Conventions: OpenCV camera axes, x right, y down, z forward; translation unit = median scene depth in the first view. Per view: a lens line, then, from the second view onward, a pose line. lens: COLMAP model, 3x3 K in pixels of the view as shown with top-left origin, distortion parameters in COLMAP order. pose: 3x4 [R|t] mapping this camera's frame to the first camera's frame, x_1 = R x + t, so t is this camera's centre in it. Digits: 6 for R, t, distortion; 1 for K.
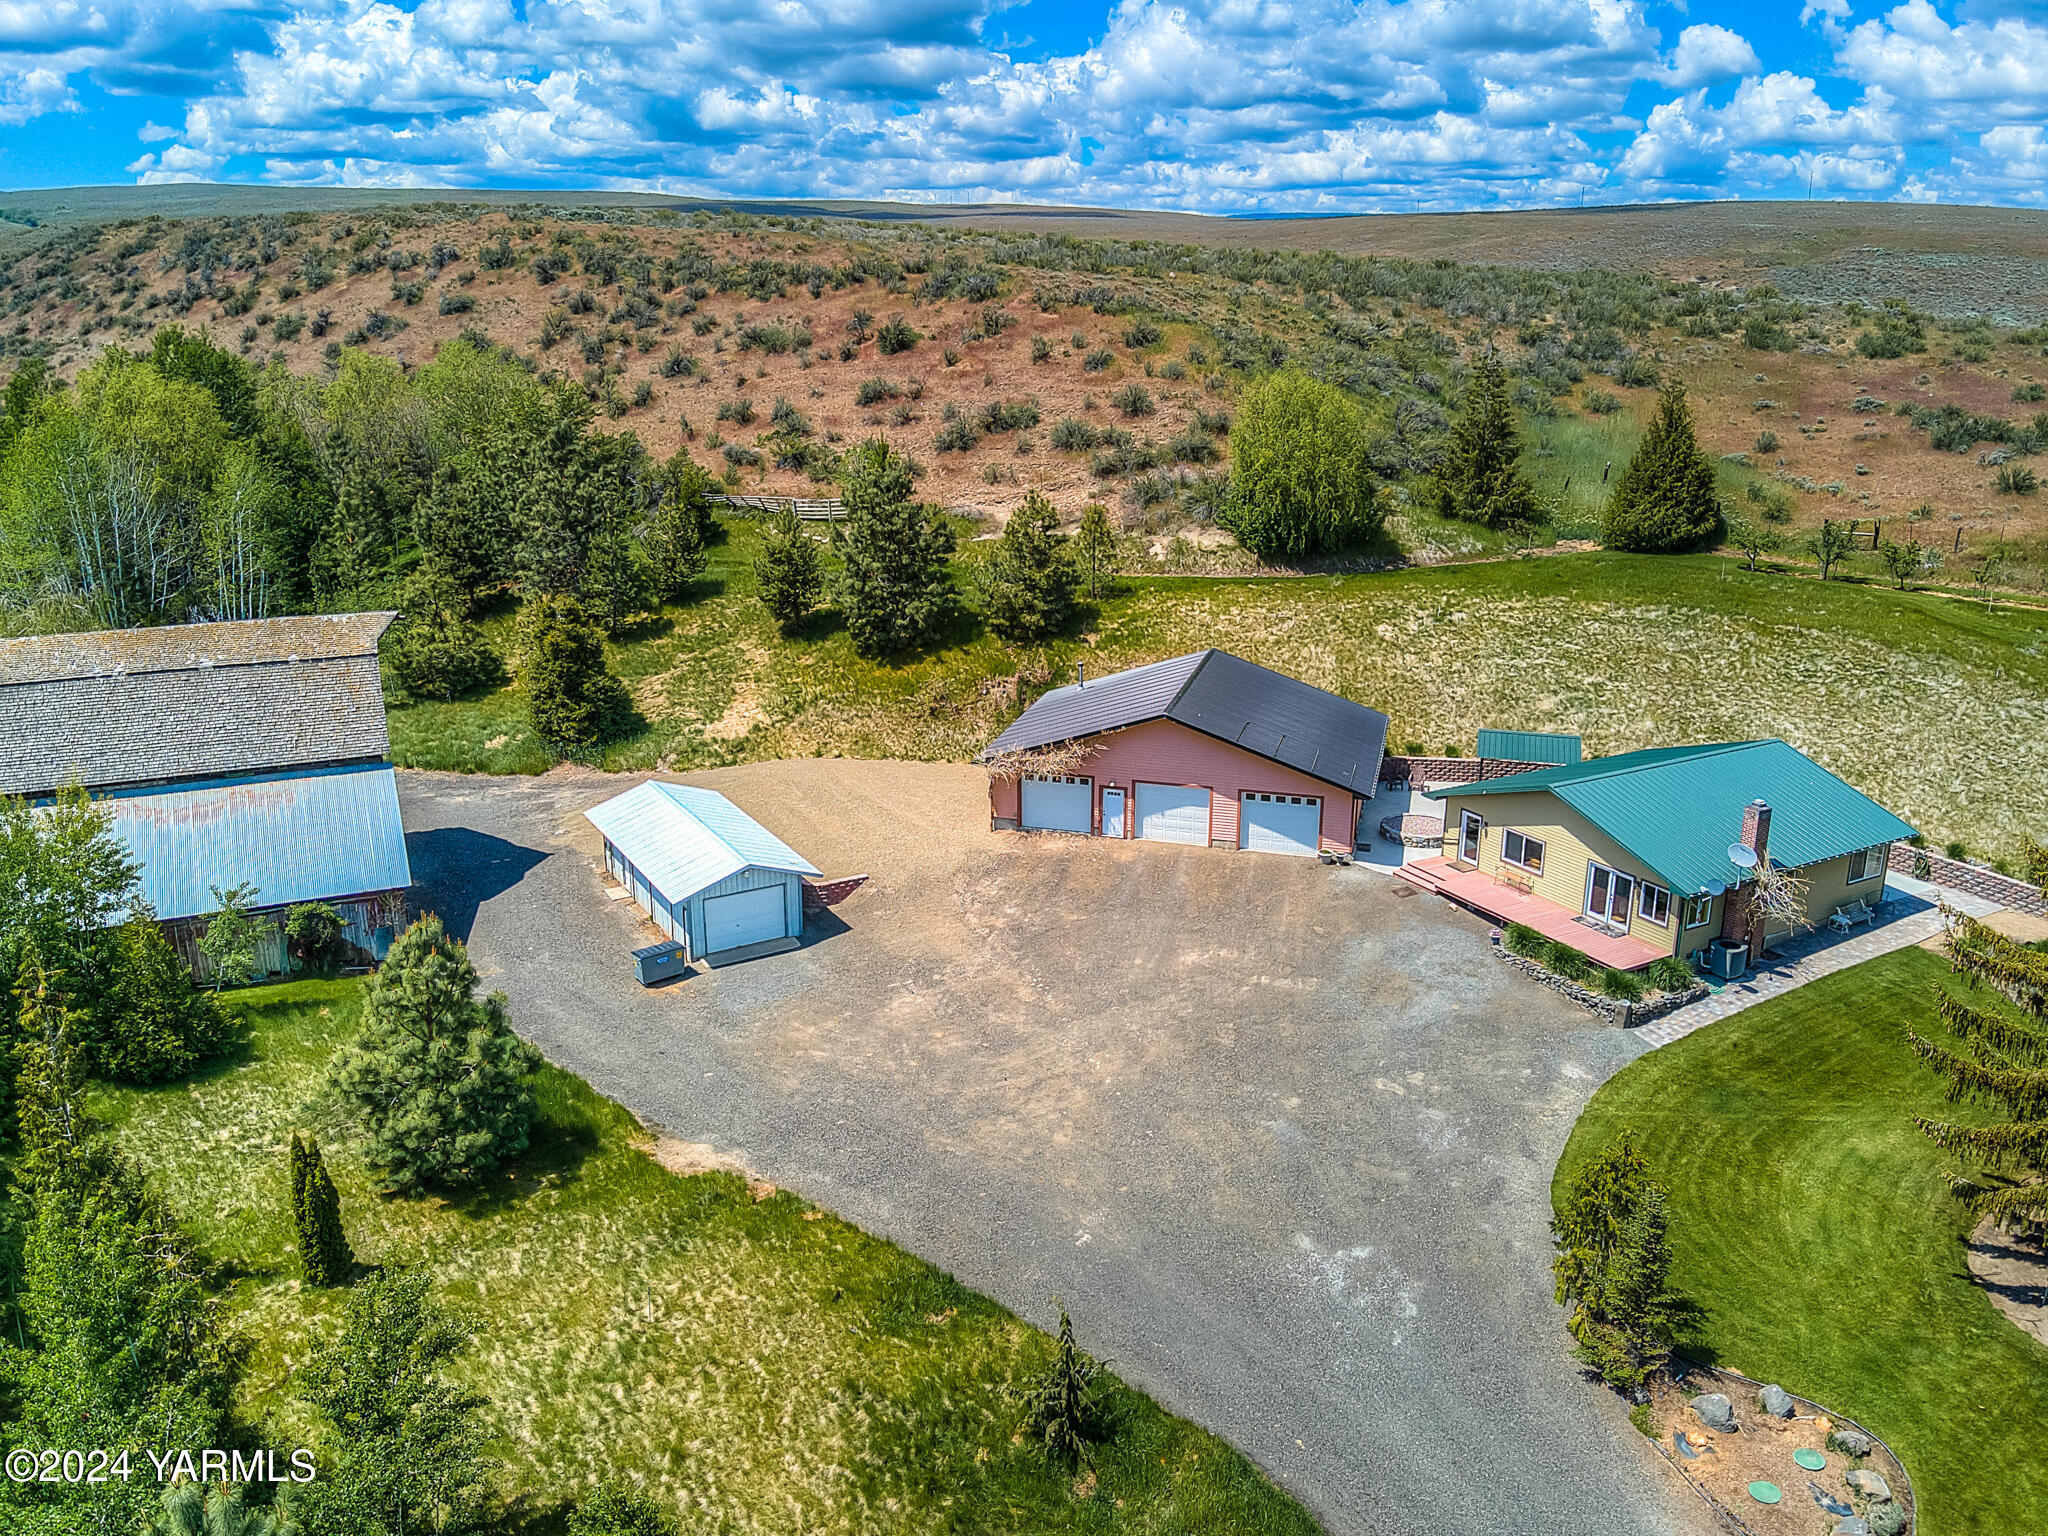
lens RADIAL K [[1509.7, 0, 1024.0], [0, 1509.7, 768.0], [0, 0, 1]] dist [0.244807, -0.426489]
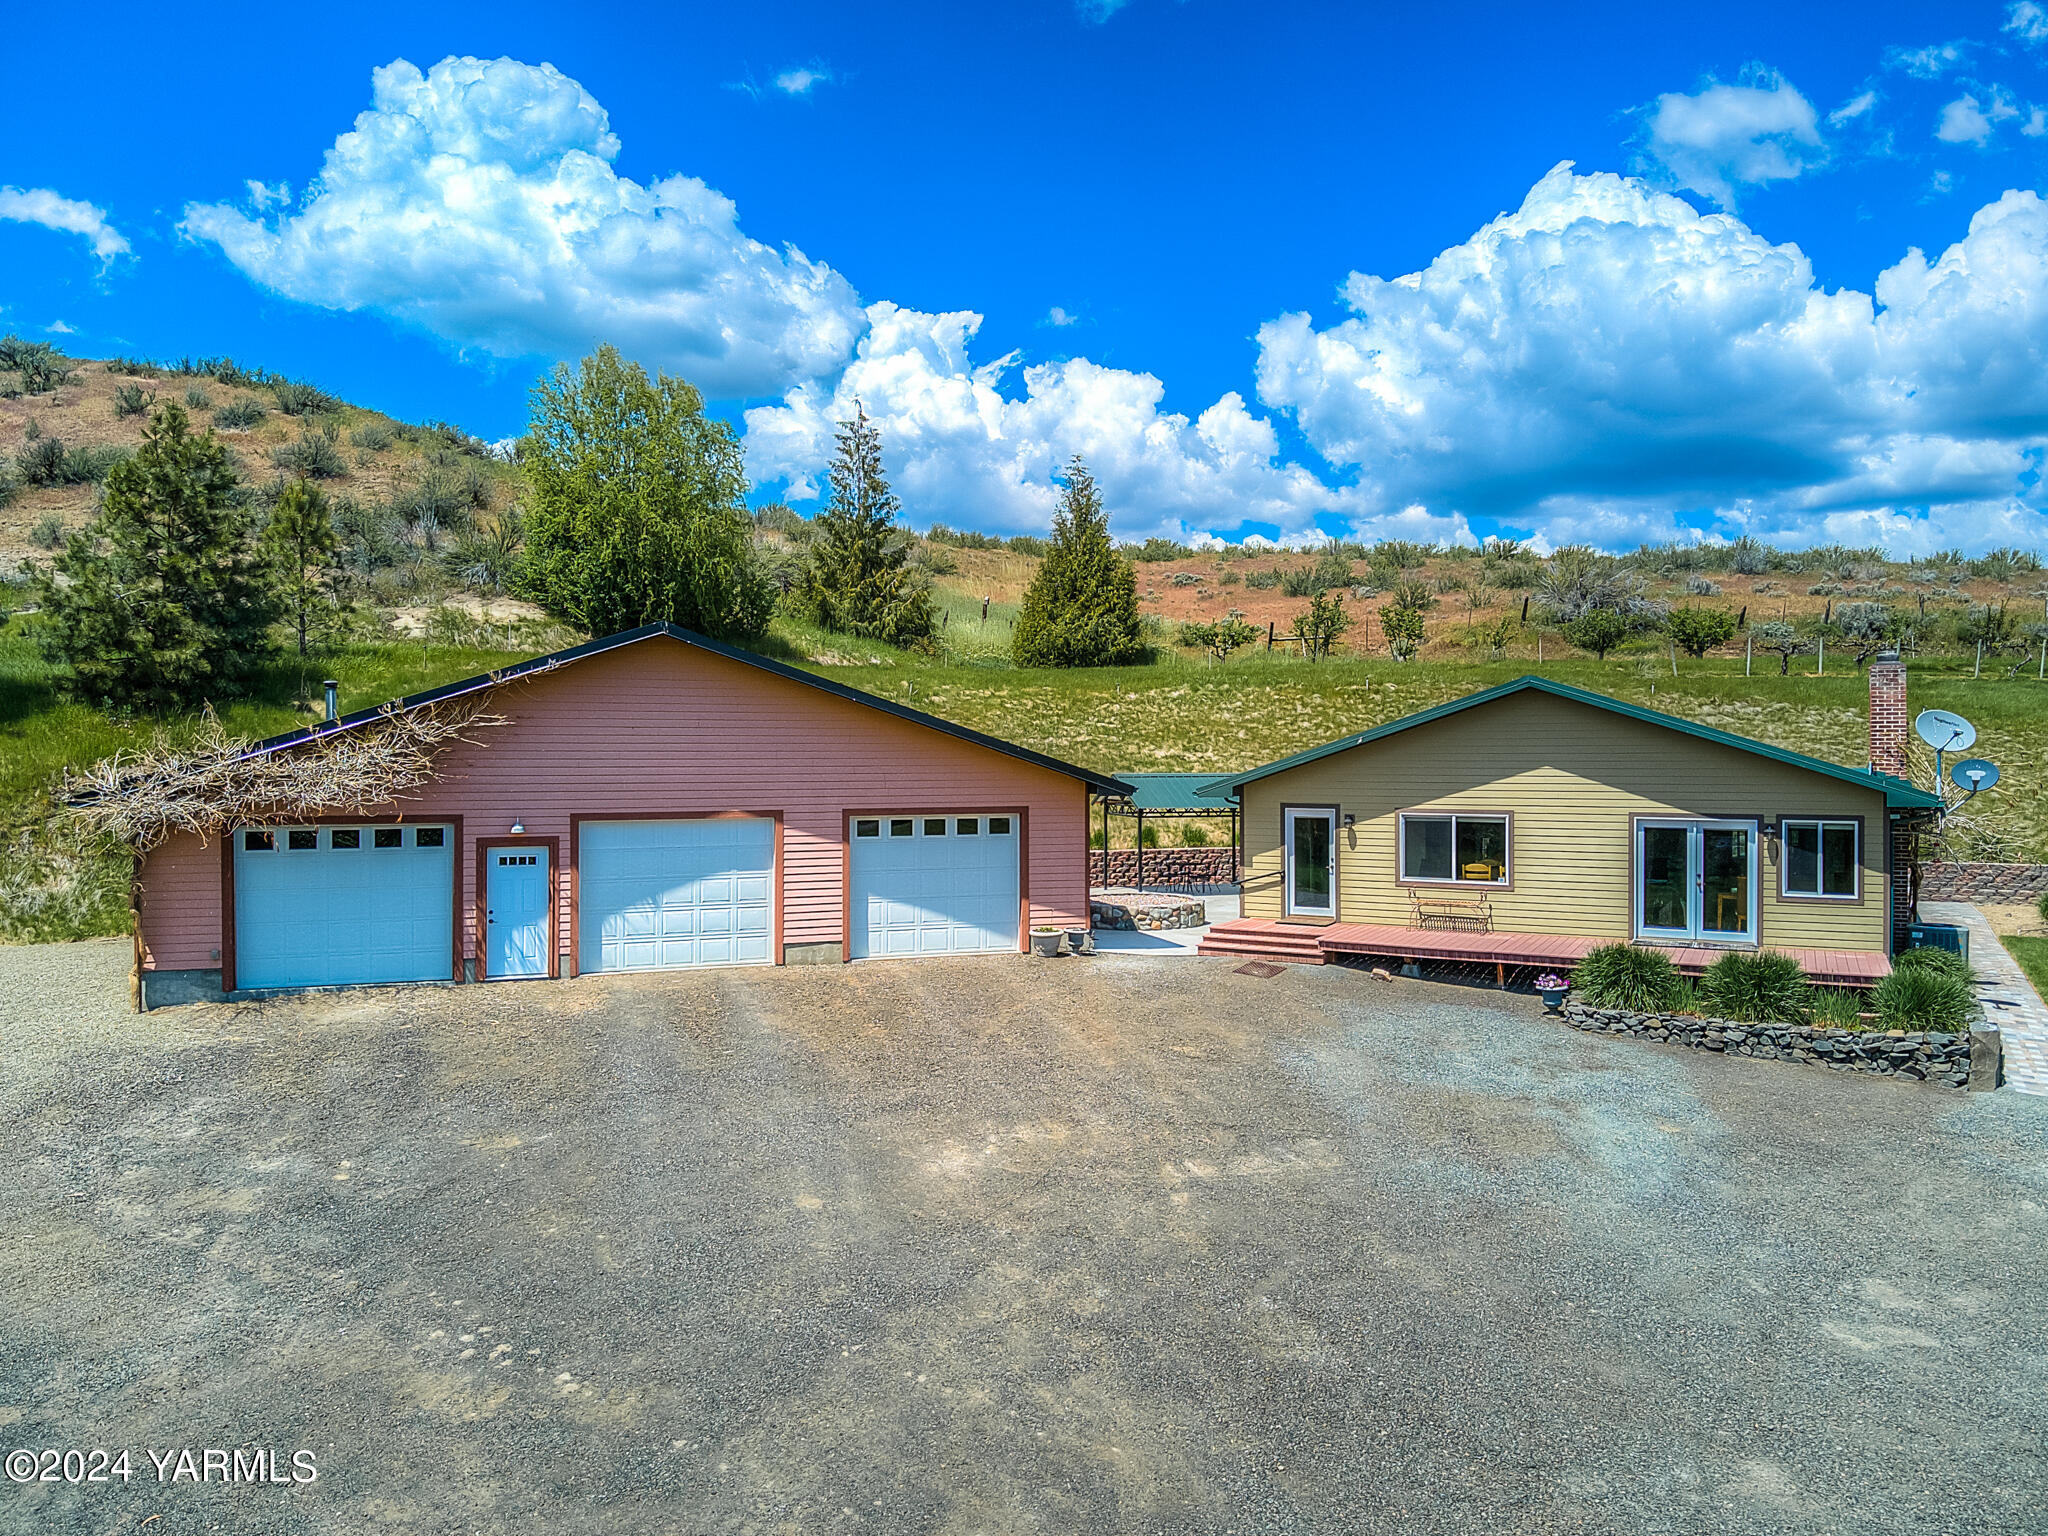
lens RADIAL K [[1509.7, 0, 1024.0], [0, 1509.7, 768.0], [0, 0, 1]] dist [0.244807, -0.426489]
pose [[0.839539, -0.019417, 0.542953, -0.044470], [0.171346, 0.957822, -0.230690, 0.105858], [-0.515573, 0.286706, 0.807456, 0.609158]]
